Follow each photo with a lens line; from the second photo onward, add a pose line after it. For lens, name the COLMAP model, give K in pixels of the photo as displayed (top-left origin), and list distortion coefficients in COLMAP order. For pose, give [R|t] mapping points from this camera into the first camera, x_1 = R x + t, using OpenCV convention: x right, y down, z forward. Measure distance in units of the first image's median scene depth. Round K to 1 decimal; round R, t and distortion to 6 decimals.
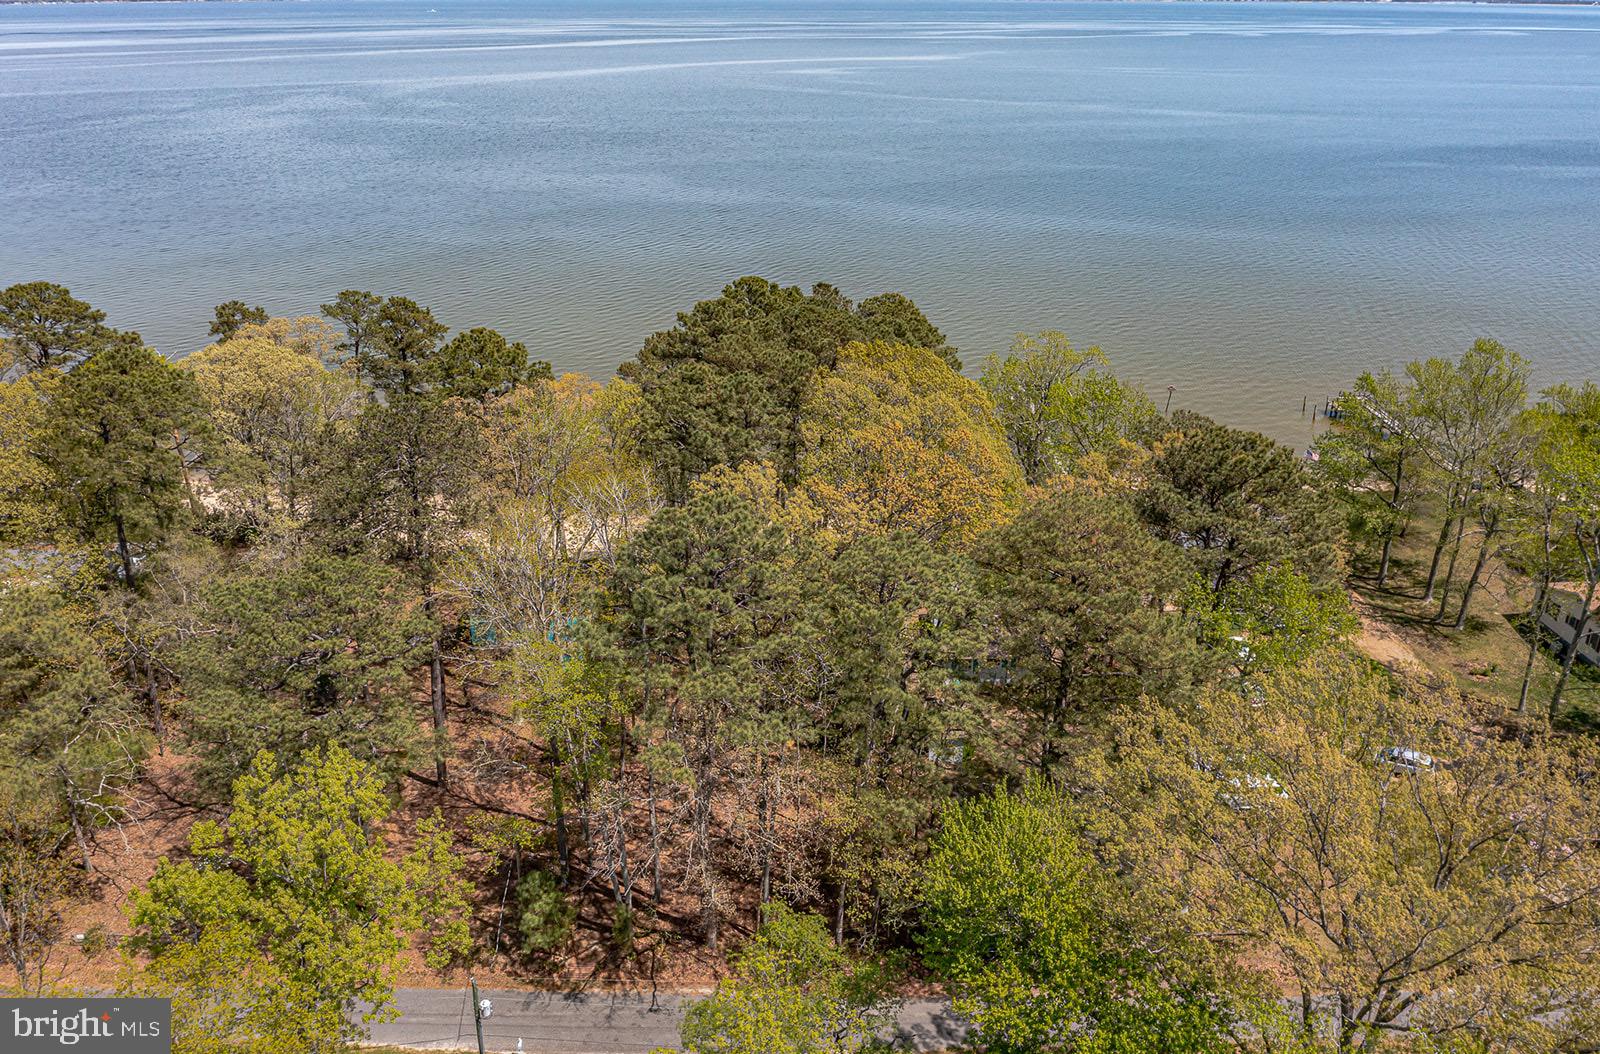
lens RADIAL K [[1297.9, 0, 798.0], [0, 1297.9, 531.4], [0, 0, 1]] dist [-0.009820, 0.003460]
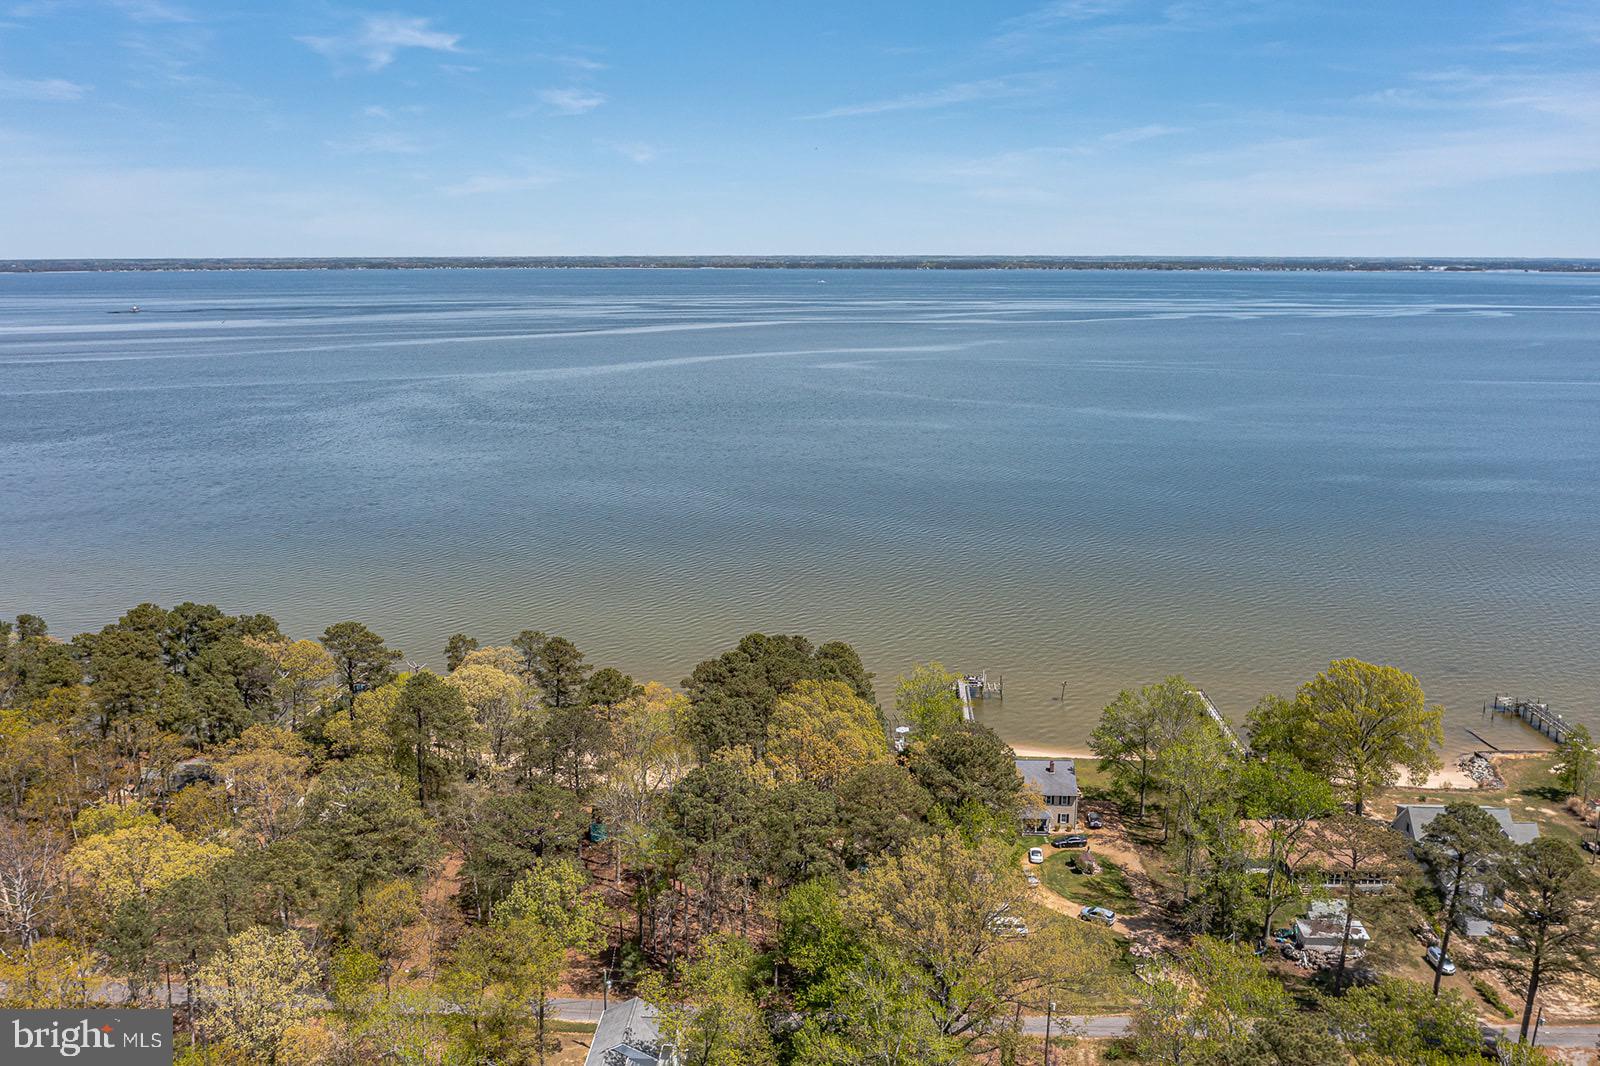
lens RADIAL K [[1272.2, 0, 801.4], [0, 1272.2, 527.7], [0, 0, 1]] dist [-0.020369, -0.000796]
pose [[0.998630, 0.012905, -0.050713, 0.151567], [-0.022512, 0.980802, -0.193701, -0.002111], [0.047239, 0.194577, 0.979749, -0.996285]]
